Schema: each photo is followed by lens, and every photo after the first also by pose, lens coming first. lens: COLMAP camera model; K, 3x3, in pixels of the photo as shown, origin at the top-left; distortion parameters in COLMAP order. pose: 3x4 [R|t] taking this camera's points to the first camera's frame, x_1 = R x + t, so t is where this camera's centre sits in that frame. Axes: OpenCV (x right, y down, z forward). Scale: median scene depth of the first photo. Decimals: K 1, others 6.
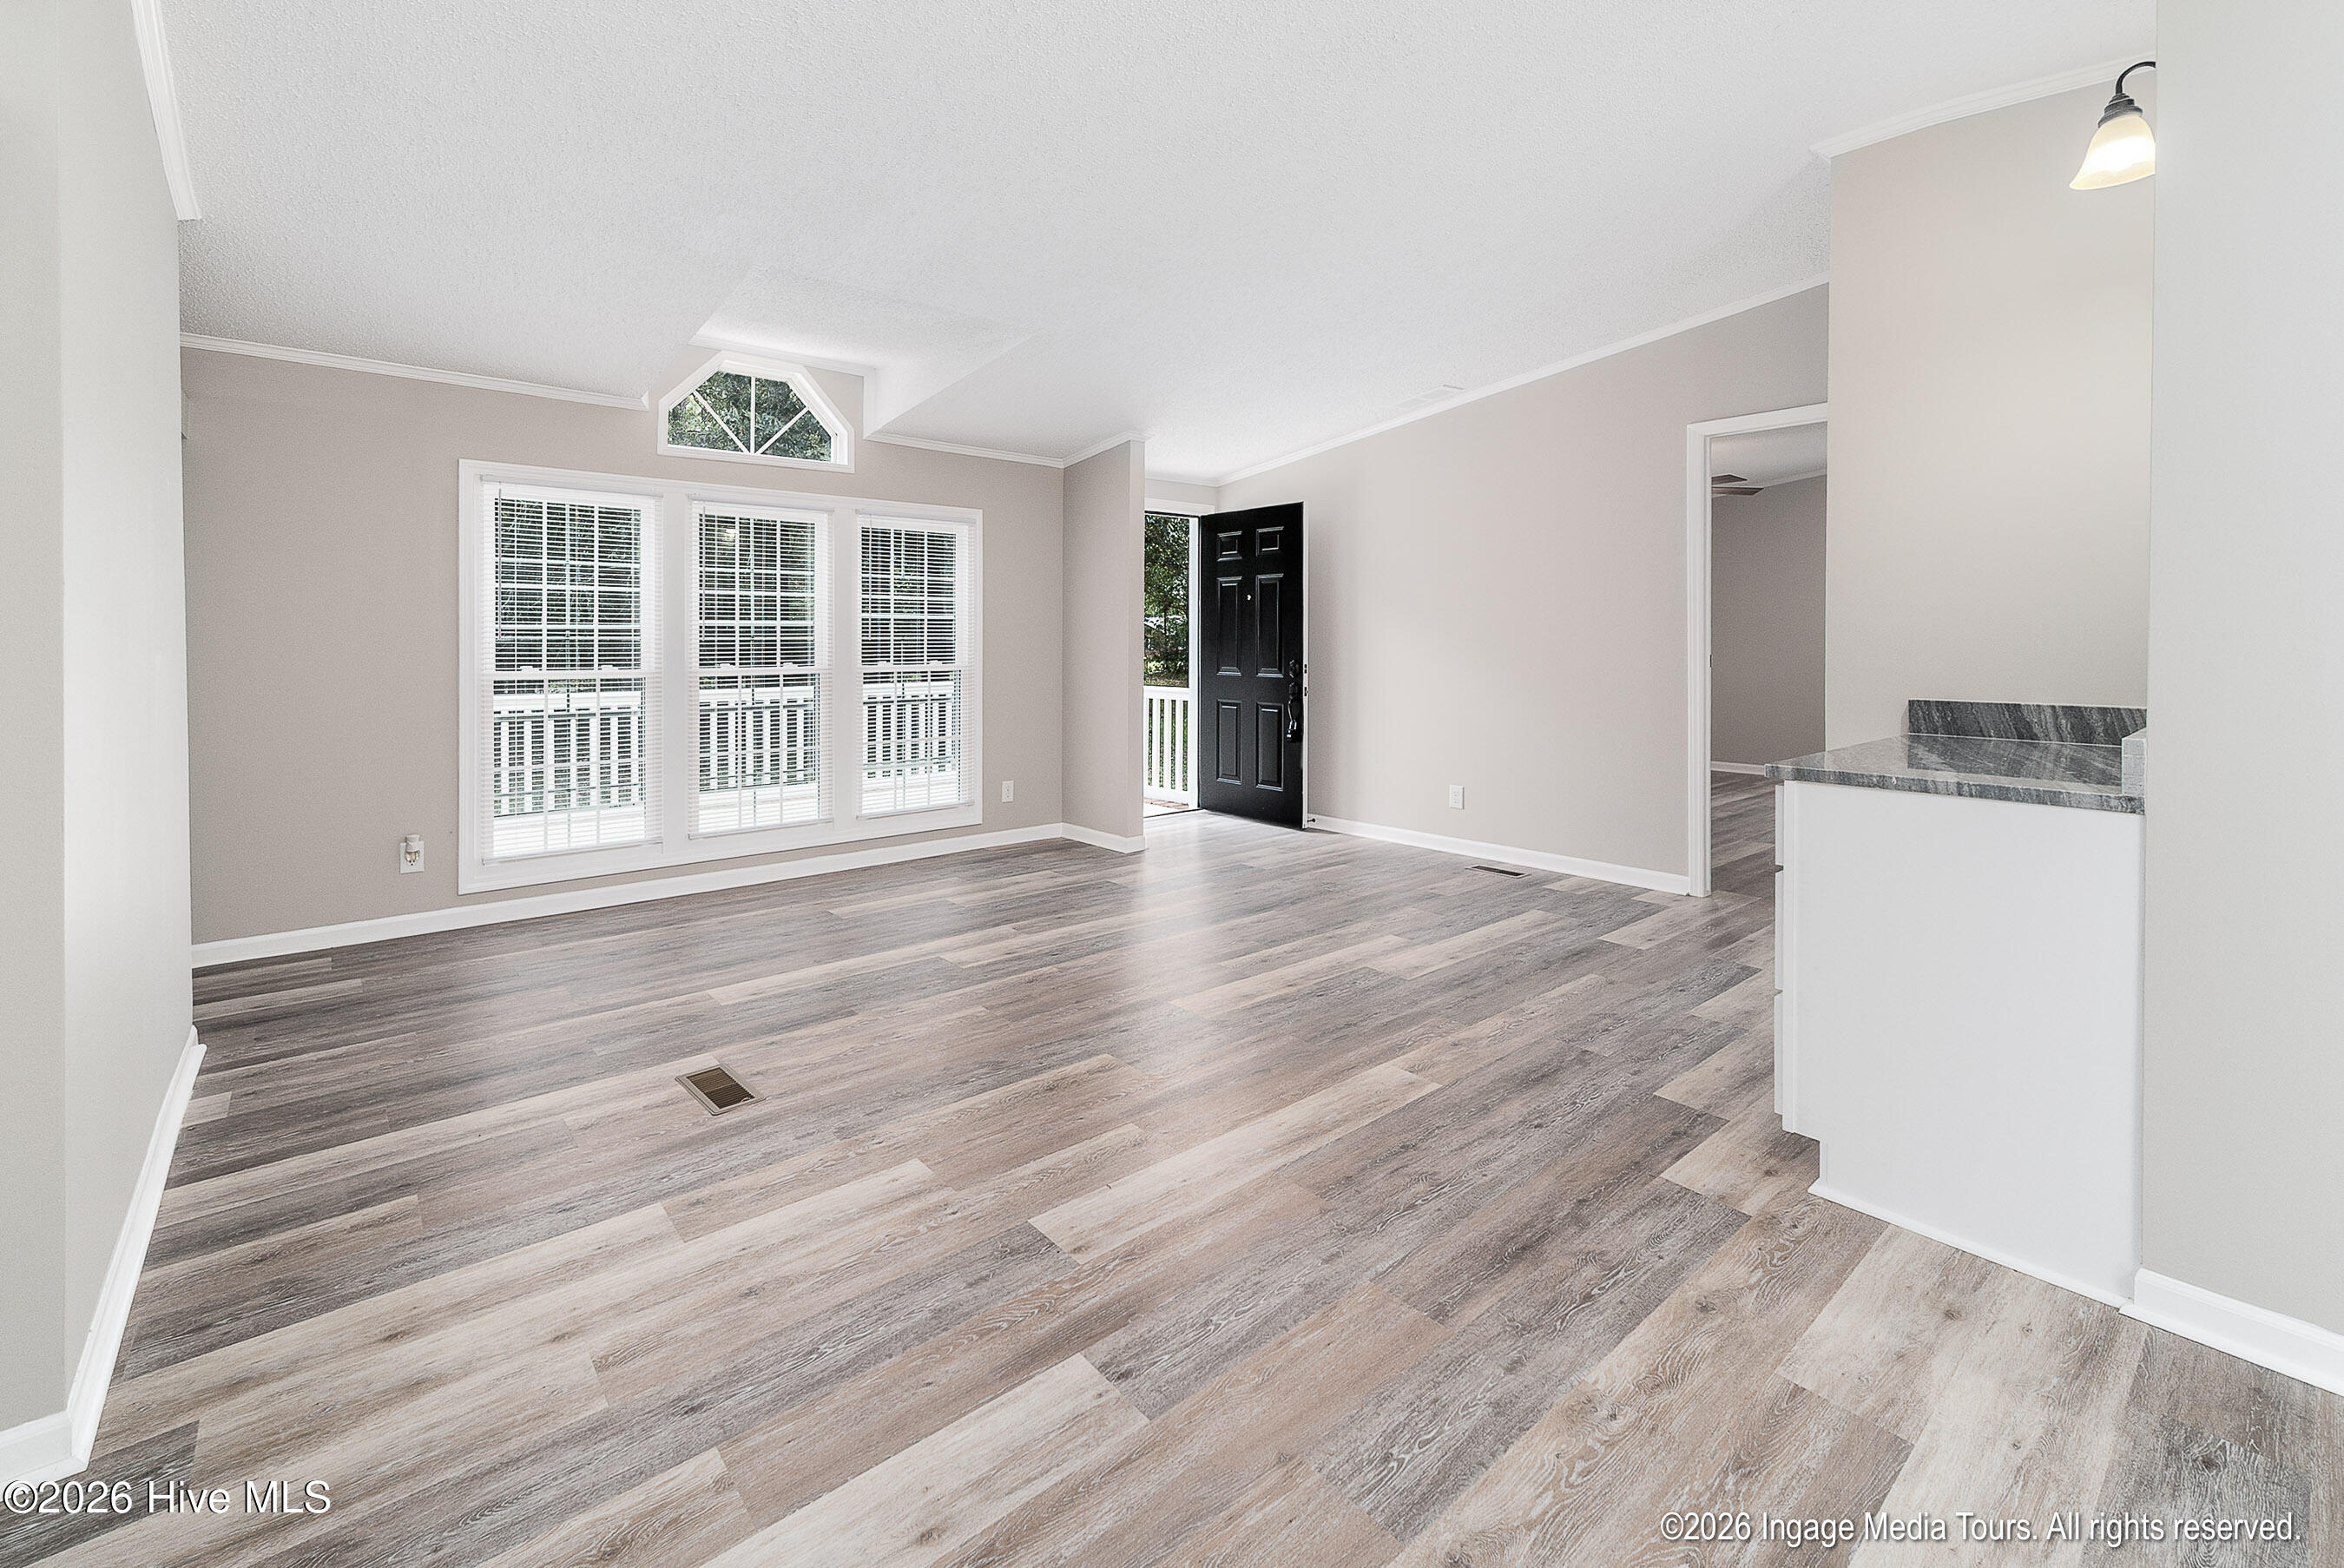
lens RADIAL K [[952.3, 0, 1148.0], [0, 952.3, 789.7], [0, 0, 1]] dist [-0.002007, -0.000129]
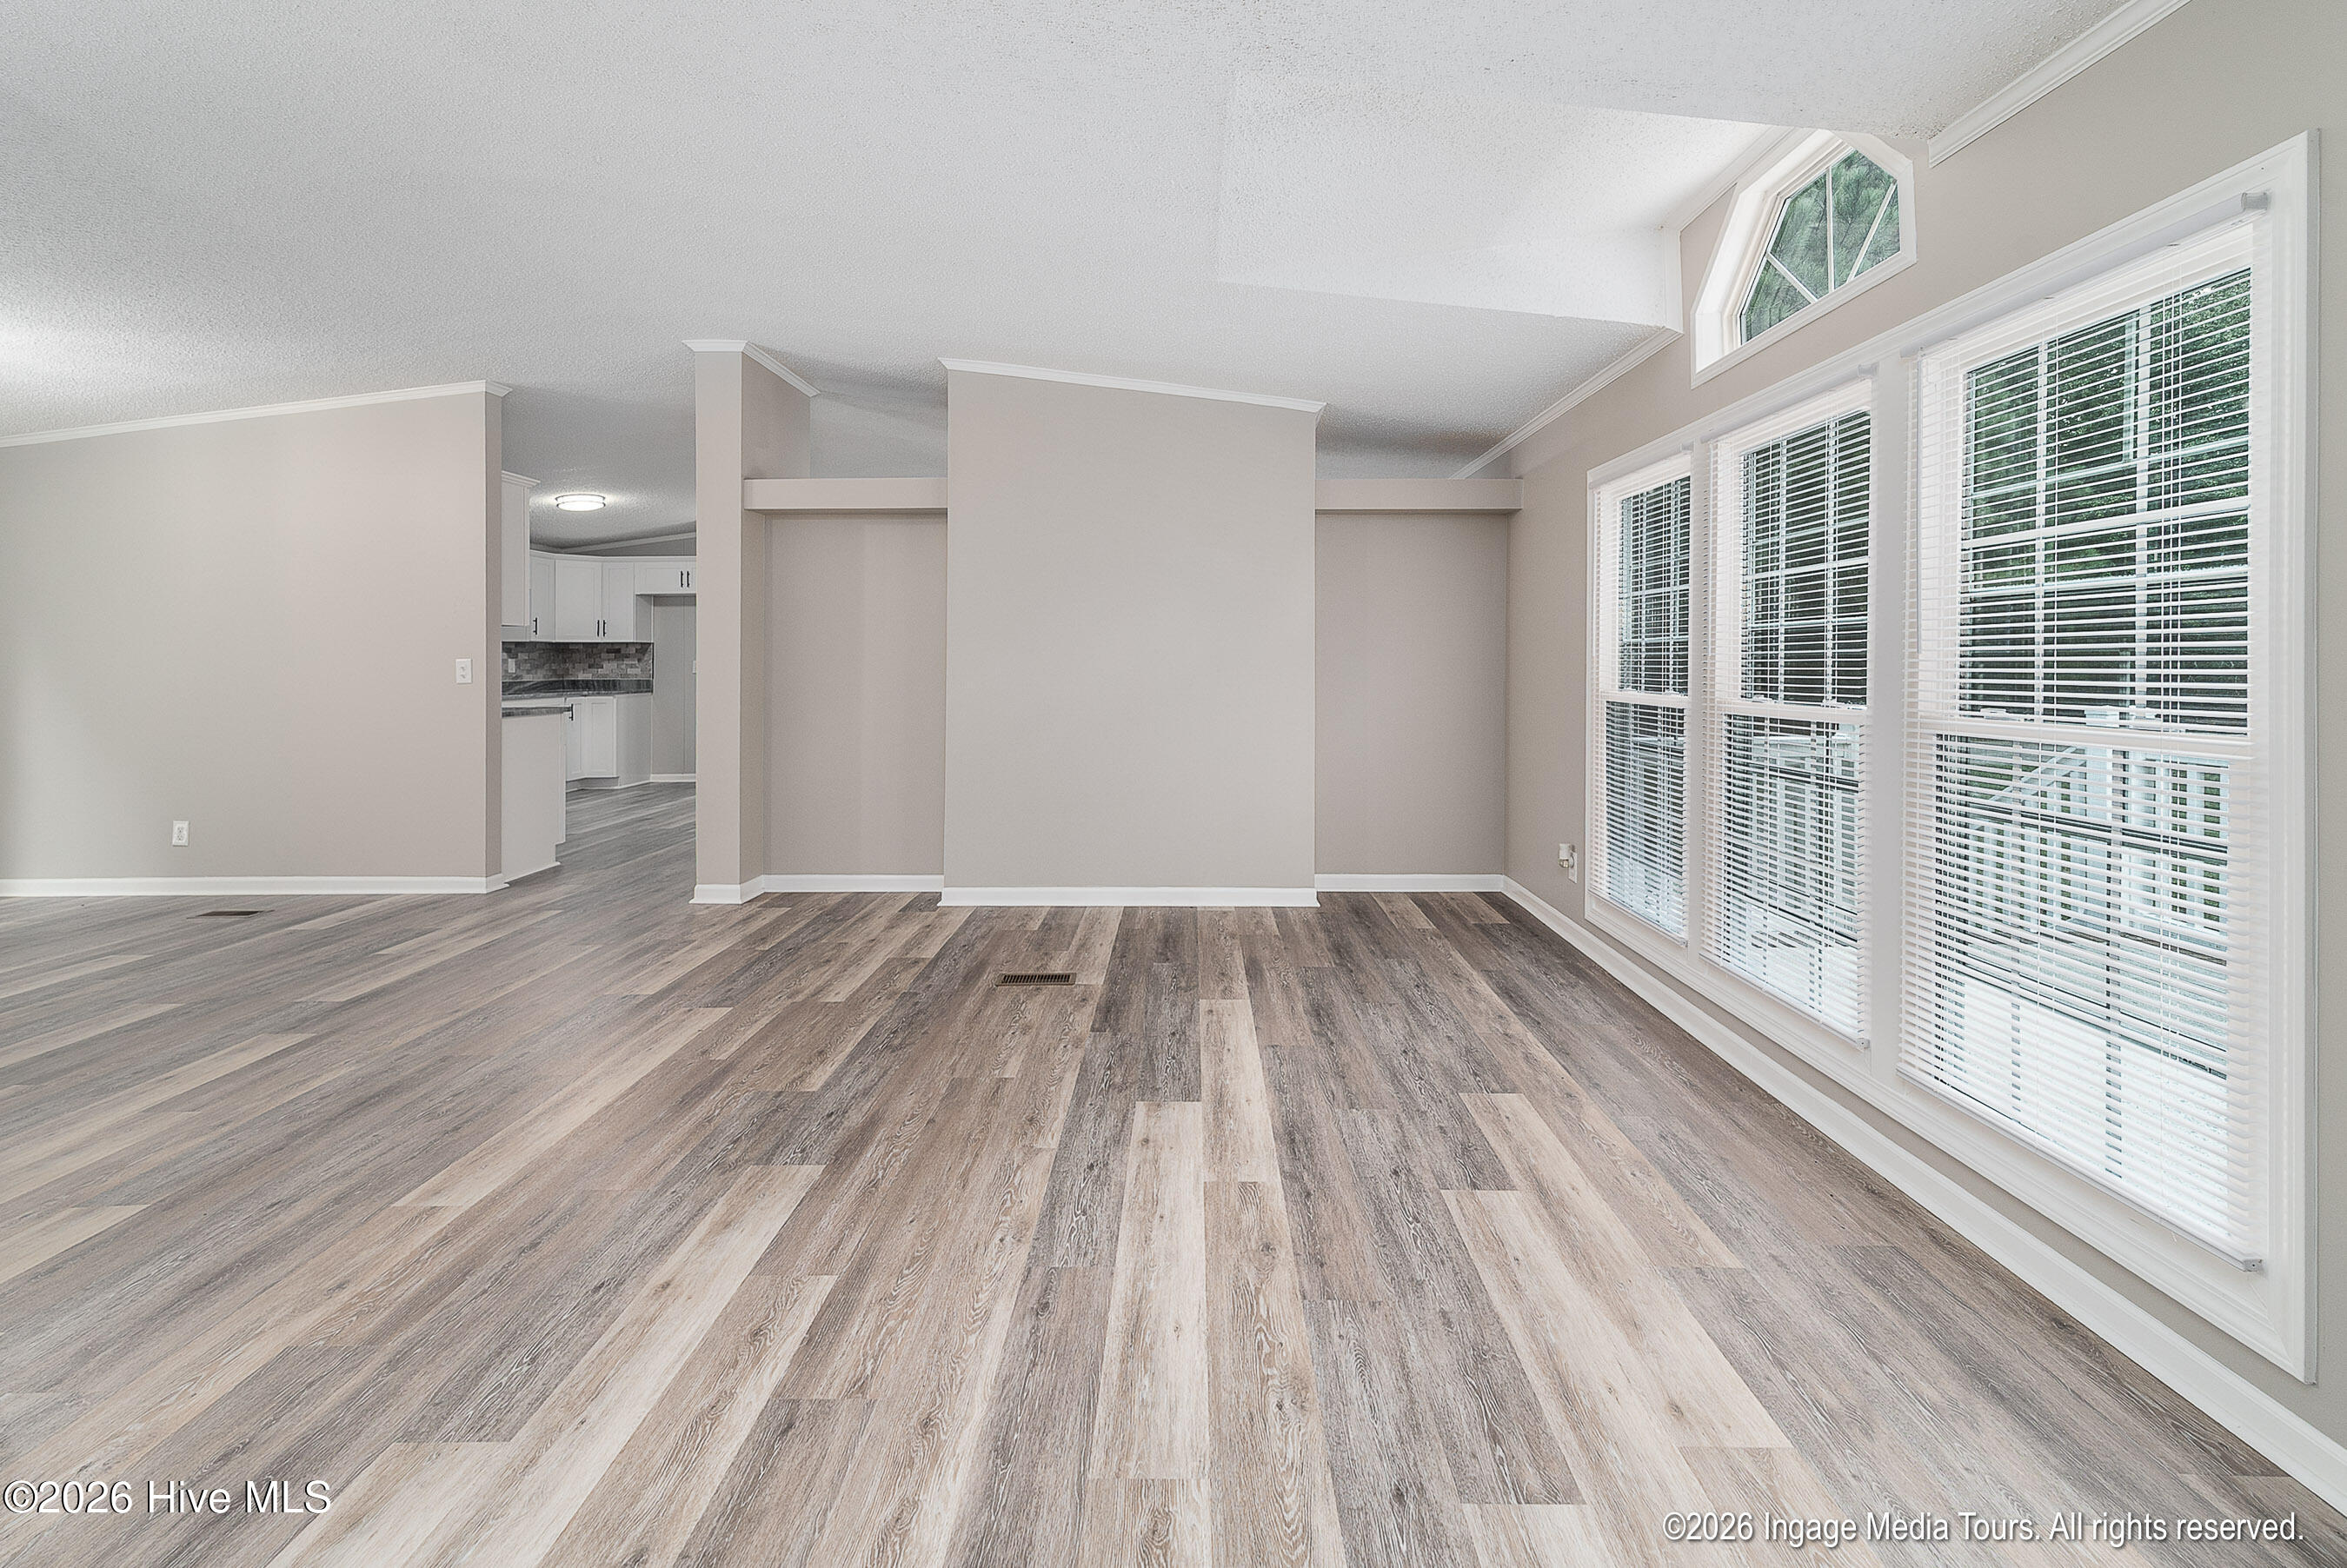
lens RADIAL K [[953.4, 0, 1149.5], [0, 953.4, 789.7], [0, 0, 1]] dist [-0.002007, -0.000129]
pose [[-0.678438, 0.107914, -0.726688, 0.446152], [-0.107735, 0.963845, 0.243713, -0.321530], [0.726715, 0.243634, -0.642283, 2.017758]]
